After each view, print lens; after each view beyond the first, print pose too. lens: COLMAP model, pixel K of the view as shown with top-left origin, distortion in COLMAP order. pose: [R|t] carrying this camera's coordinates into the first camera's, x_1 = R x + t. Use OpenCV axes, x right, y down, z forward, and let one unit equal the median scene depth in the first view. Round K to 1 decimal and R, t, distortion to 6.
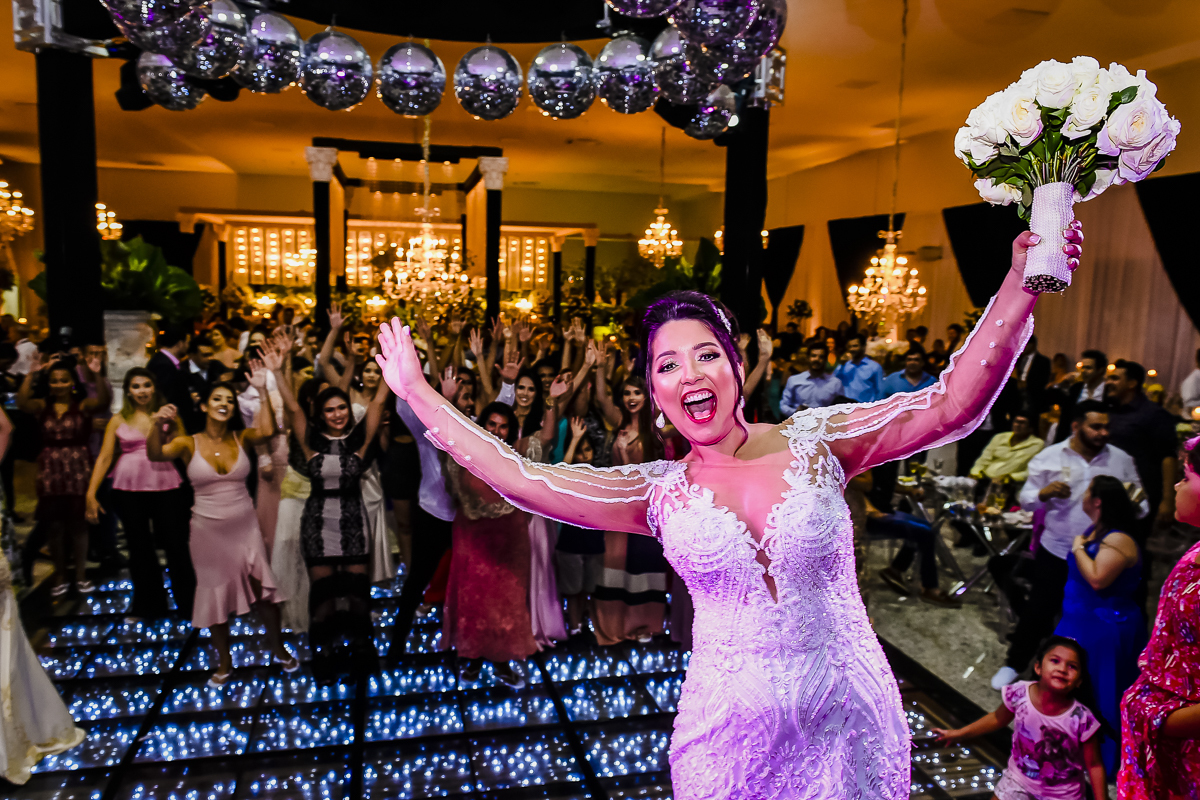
lens RADIAL K [[874.4, 0, 600.0], [0, 874.4, 400.0], [0, 0, 1]] dist [0.010213, 0.002351]
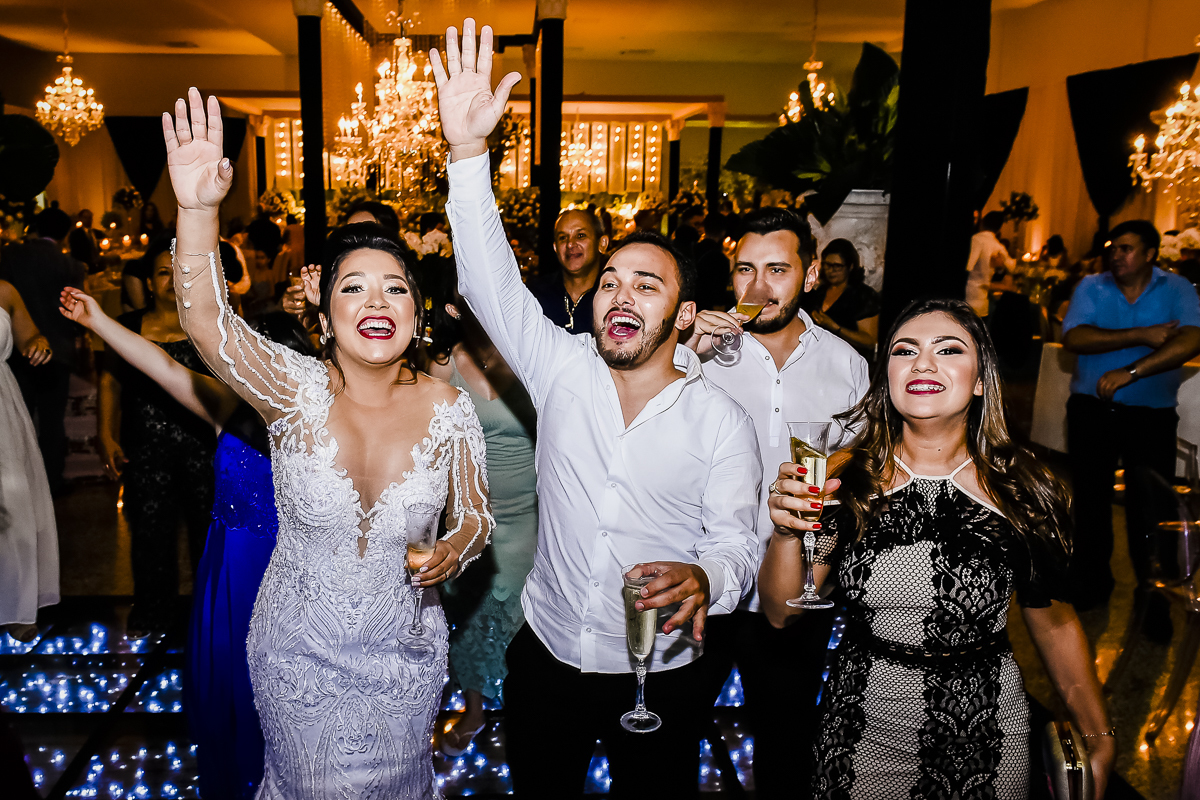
lens RADIAL K [[874.4, 0, 600.0], [0, 874.4, 400.0], [0, 0, 1]] dist [0.010213, 0.002351]
pose [[0.982518, 0.023266, -0.184708, 0.034770], [-0.011248, 0.997766, 0.065846, 0.005759], [0.185828, -0.062617, 0.980585, 0.243442]]
